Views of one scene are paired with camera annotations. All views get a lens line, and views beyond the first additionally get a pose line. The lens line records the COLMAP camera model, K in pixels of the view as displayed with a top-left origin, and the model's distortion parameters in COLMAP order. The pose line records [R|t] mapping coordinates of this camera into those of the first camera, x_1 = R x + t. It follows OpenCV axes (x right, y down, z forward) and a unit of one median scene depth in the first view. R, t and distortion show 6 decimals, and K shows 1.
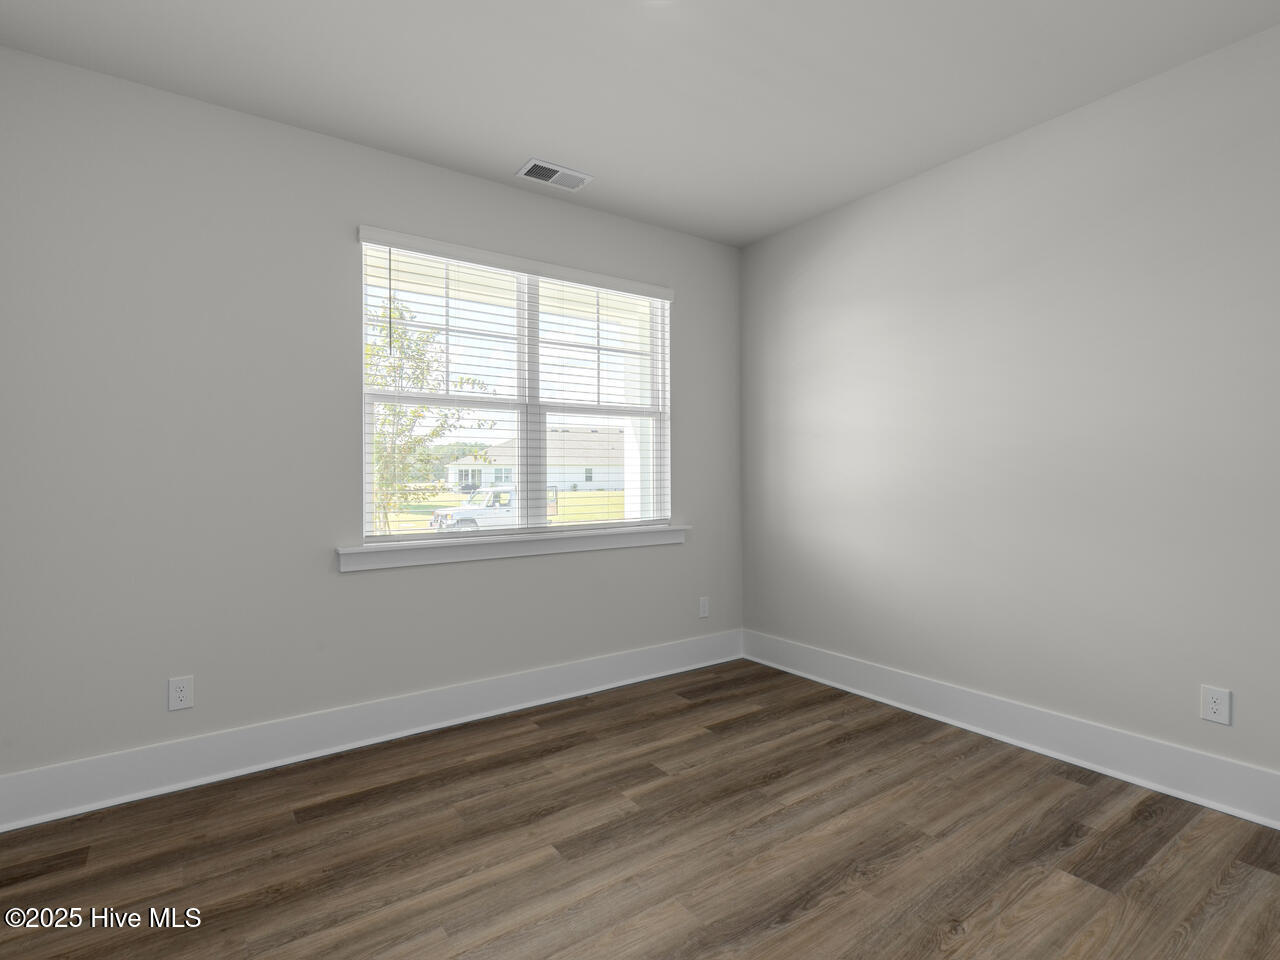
lens RADIAL K [[650.2, 0, 627.9], [0, 650.2, 449.6], [0, 0, 1]] dist [0.000546, -0.001400]
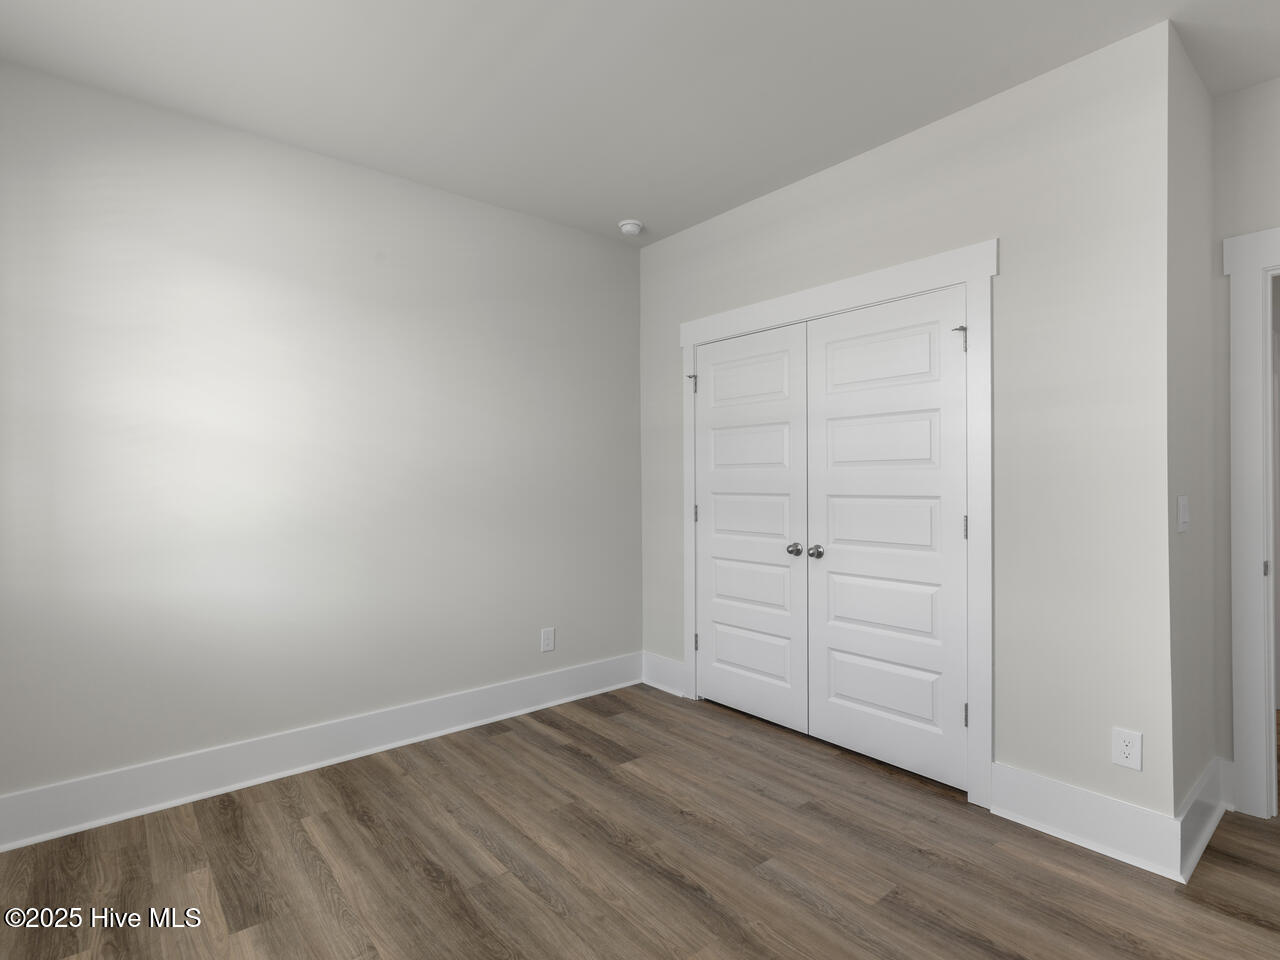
lens RADIAL K [[650.2, 0, 652.1], [0, 650.2, 489.5], [0, 0, 1]] dist [0.000546, -0.001400]
pose [[-0.092285, -0.012511, 0.995654, -0.537327], [-0.029358, 0.999521, 0.009838, 0.008366], [-0.995300, -0.028323, -0.092608, 0.738173]]
